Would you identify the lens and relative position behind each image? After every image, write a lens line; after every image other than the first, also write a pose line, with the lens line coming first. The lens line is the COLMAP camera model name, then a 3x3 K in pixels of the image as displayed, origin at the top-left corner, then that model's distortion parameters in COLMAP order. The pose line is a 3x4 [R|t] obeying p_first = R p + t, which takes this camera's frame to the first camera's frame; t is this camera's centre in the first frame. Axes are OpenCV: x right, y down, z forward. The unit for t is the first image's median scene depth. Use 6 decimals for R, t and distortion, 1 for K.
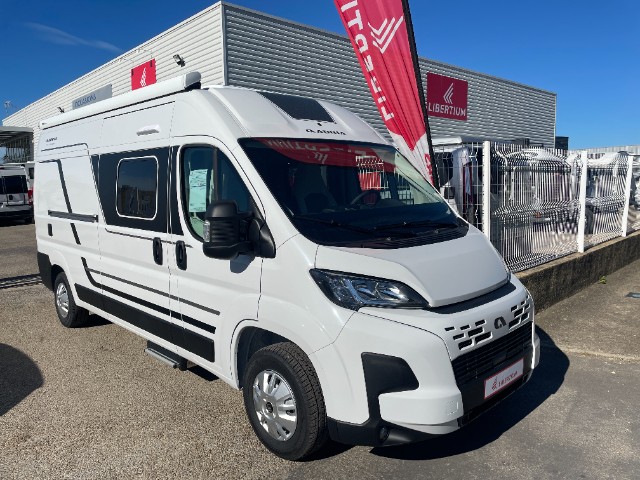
lens RADIAL K [[490.5, 0, 318.6], [0, 490.5, 241.8], [0, 0, 1]] dist [0.006198, 0.000136]
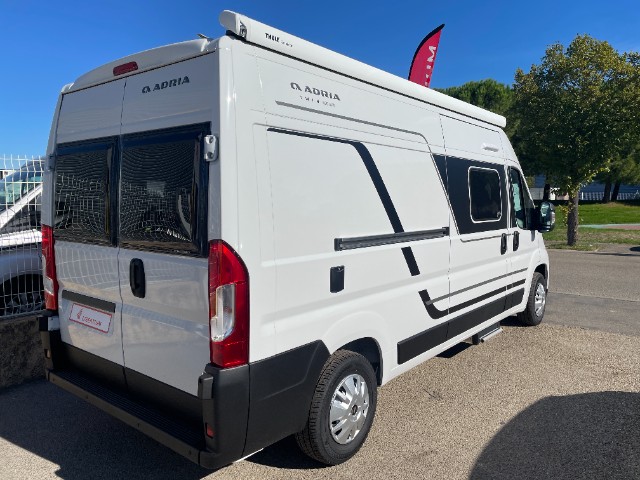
lens RADIAL K [[490.5, 0, 318.5], [0, 490.5, 237.8], [0, 0, 1]] dist [0.006198, 0.000136]
pose [[-0.110176, -0.069500, 0.991479, -1.260846], [0.120915, 0.989206, 0.082777, -0.132087], [-0.986530, 0.129005, -0.100583, 1.306925]]
